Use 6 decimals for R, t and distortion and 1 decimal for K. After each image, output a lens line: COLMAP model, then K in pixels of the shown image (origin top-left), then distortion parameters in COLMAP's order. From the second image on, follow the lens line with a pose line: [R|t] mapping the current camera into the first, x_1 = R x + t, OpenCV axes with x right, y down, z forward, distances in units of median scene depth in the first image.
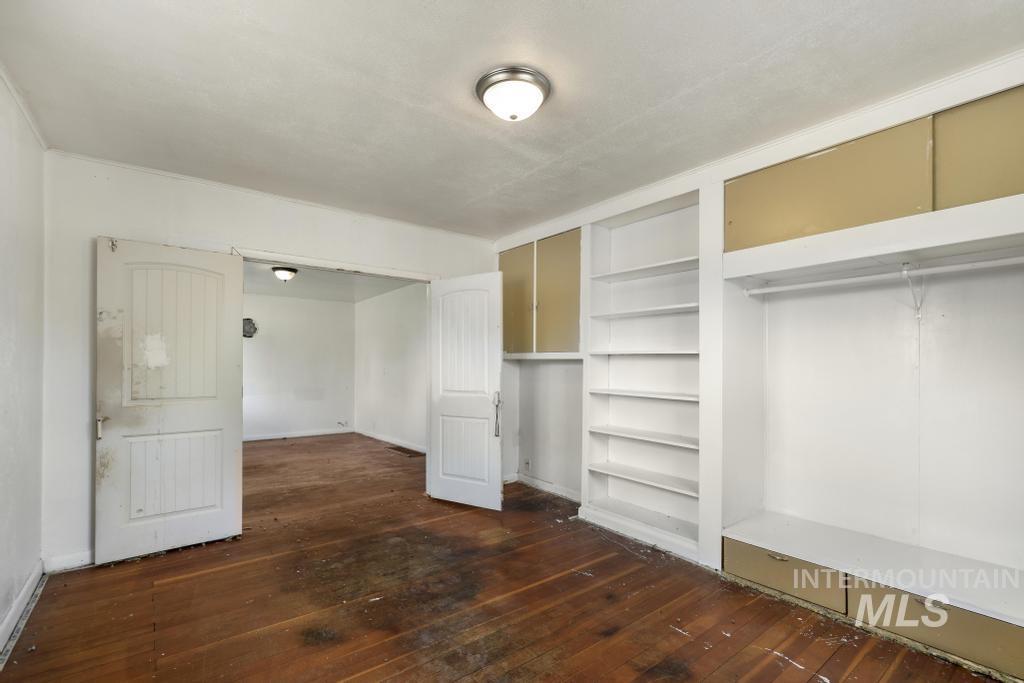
lens RADIAL K [[448.4, 0, 495.4], [0, 448.4, 359.6], [0, 0, 1]] dist [0.008571, -0.000264]
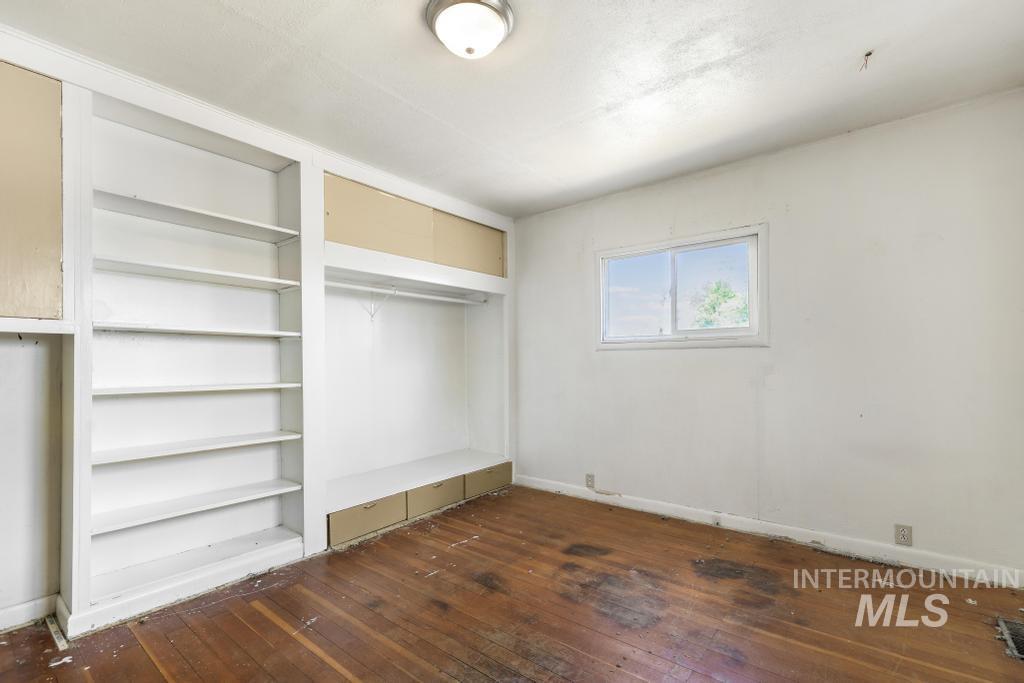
lens RADIAL K [[448.4, 0, 512.7], [0, 448.4, 352.6], [0, 0, 1]] dist [0.008571, -0.000264]
pose [[-0.244262, 0.015076, 0.969592, -0.605775], [-0.004145, 0.999854, -0.016591, 0.036408], [-0.969701, -0.008072, -0.244163, 0.843844]]
